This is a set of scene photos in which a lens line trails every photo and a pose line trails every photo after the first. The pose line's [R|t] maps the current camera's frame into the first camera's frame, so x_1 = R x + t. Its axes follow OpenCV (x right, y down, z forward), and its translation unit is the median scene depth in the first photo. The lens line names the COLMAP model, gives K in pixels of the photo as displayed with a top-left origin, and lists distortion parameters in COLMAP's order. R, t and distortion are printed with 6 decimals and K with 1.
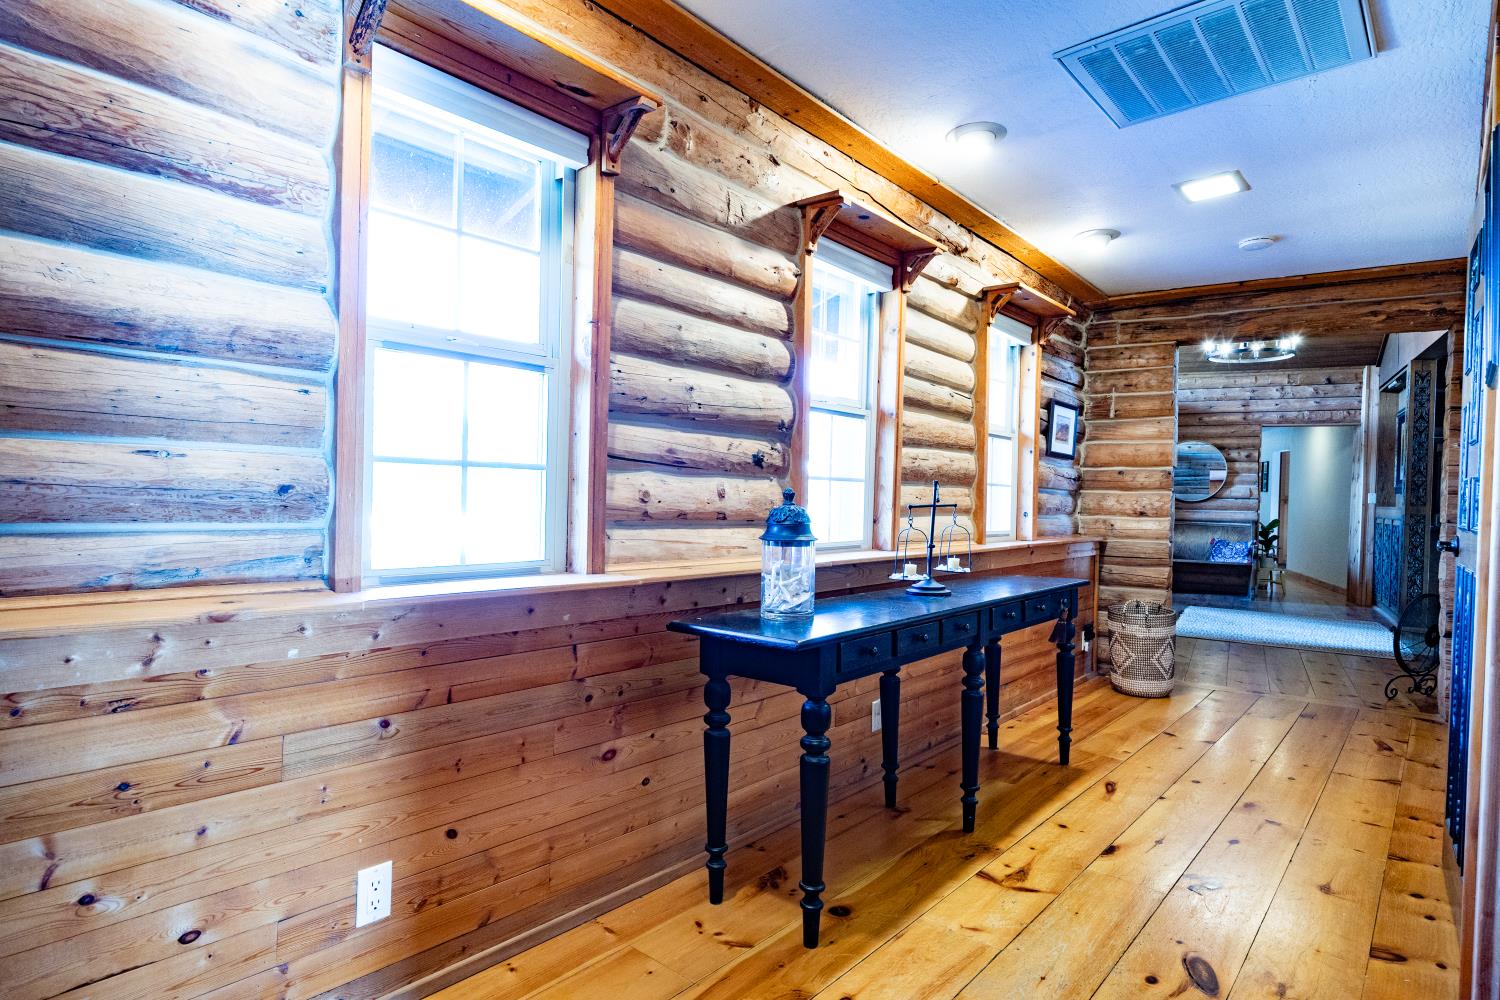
lens RADIAL K [[806.9, 0, 748.2], [0, 806.9, 501.1], [0, 0, 1]] dist [-0.003390, -0.000188]
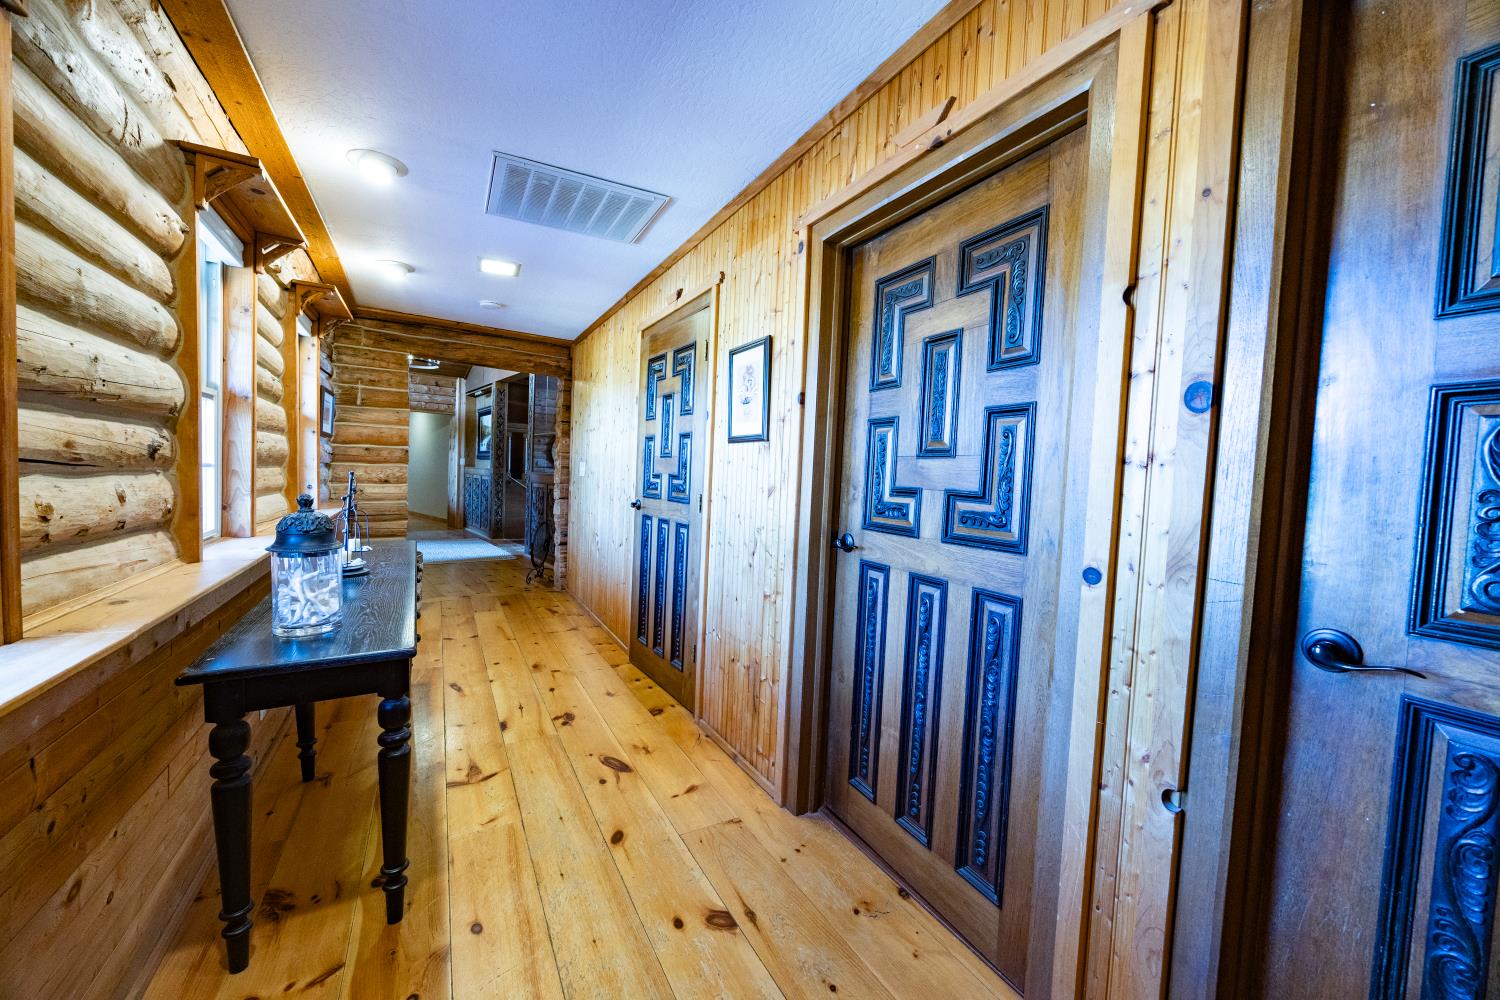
lens RADIAL K [[569.0, 0, 748.2], [0, 569.0, 501.0], [0, 0, 1]] dist [0.000819, -0.000049]
pose [[0.341516, -0.059749, 0.937975, -0.316302], [-0.020064, 0.997286, 0.070832, -0.051946], [-0.939662, -0.043010, 0.339390, 0.228047]]
